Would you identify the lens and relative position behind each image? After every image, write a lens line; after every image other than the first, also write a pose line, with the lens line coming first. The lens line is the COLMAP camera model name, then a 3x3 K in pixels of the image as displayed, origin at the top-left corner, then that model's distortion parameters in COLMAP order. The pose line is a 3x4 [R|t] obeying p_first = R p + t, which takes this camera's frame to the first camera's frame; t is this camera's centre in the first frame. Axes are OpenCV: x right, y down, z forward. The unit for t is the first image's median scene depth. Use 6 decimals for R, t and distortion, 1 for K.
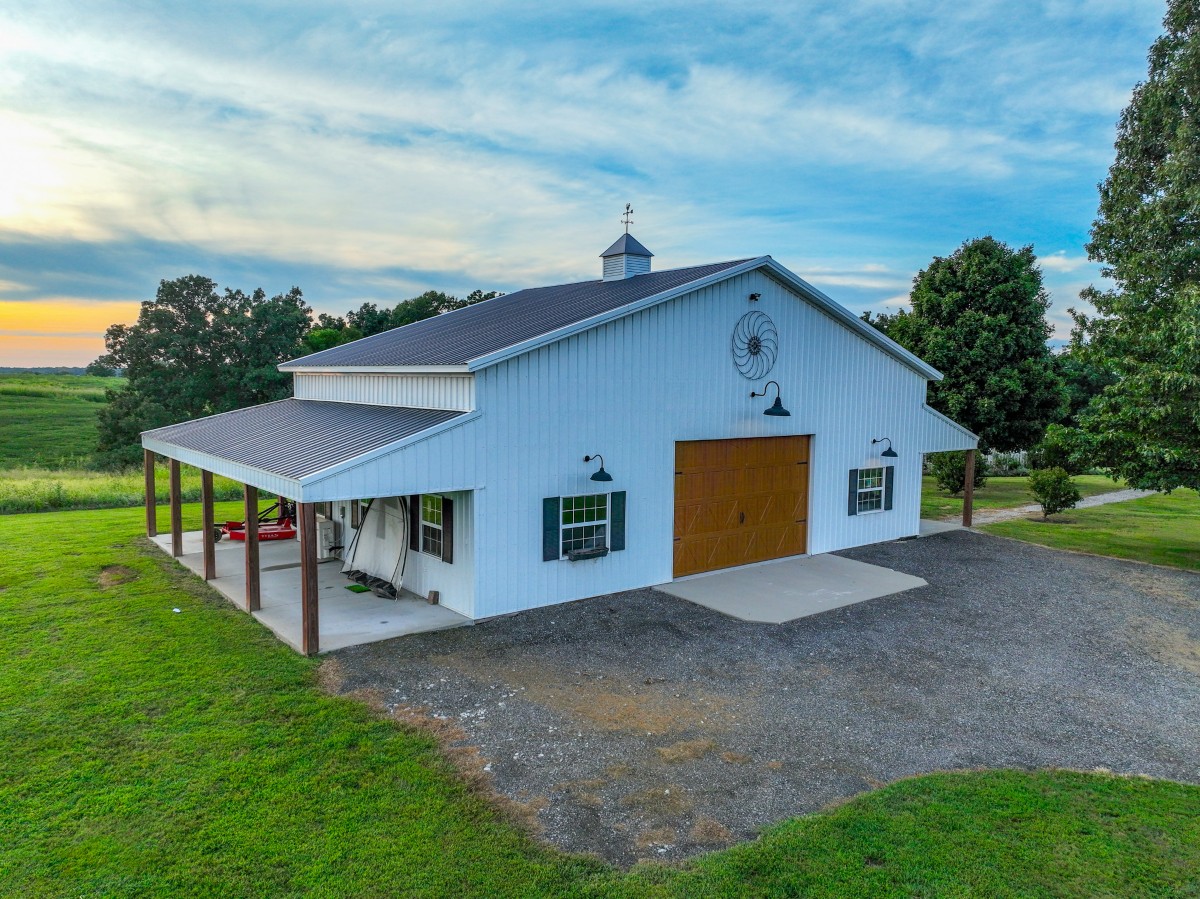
lens RADIAL K [[835.3, 0, 600.0], [0, 835.3, 449.5], [0, 0, 1]] dist [-0.004361, -0.000619]
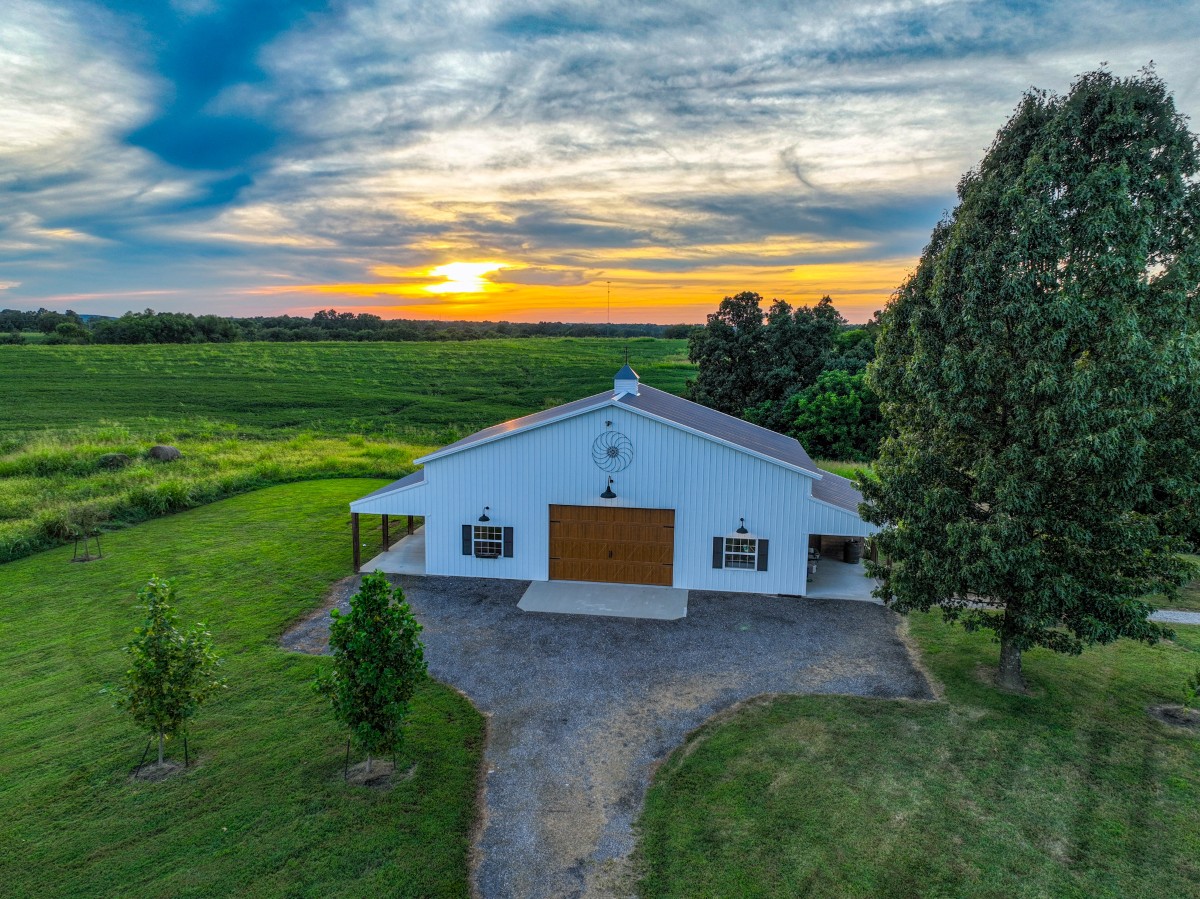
lens RADIAL K [[810.8, 0, 600.0], [0, 810.8, 449.5], [0, 0, 1]] dist [-0.026167, 0.000068]
pose [[0.699752, 0.101476, -0.707142, 1.379736], [-0.066776, 0.994817, 0.076680, -0.266327], [0.711259, -0.006437, 0.702901, -0.143510]]
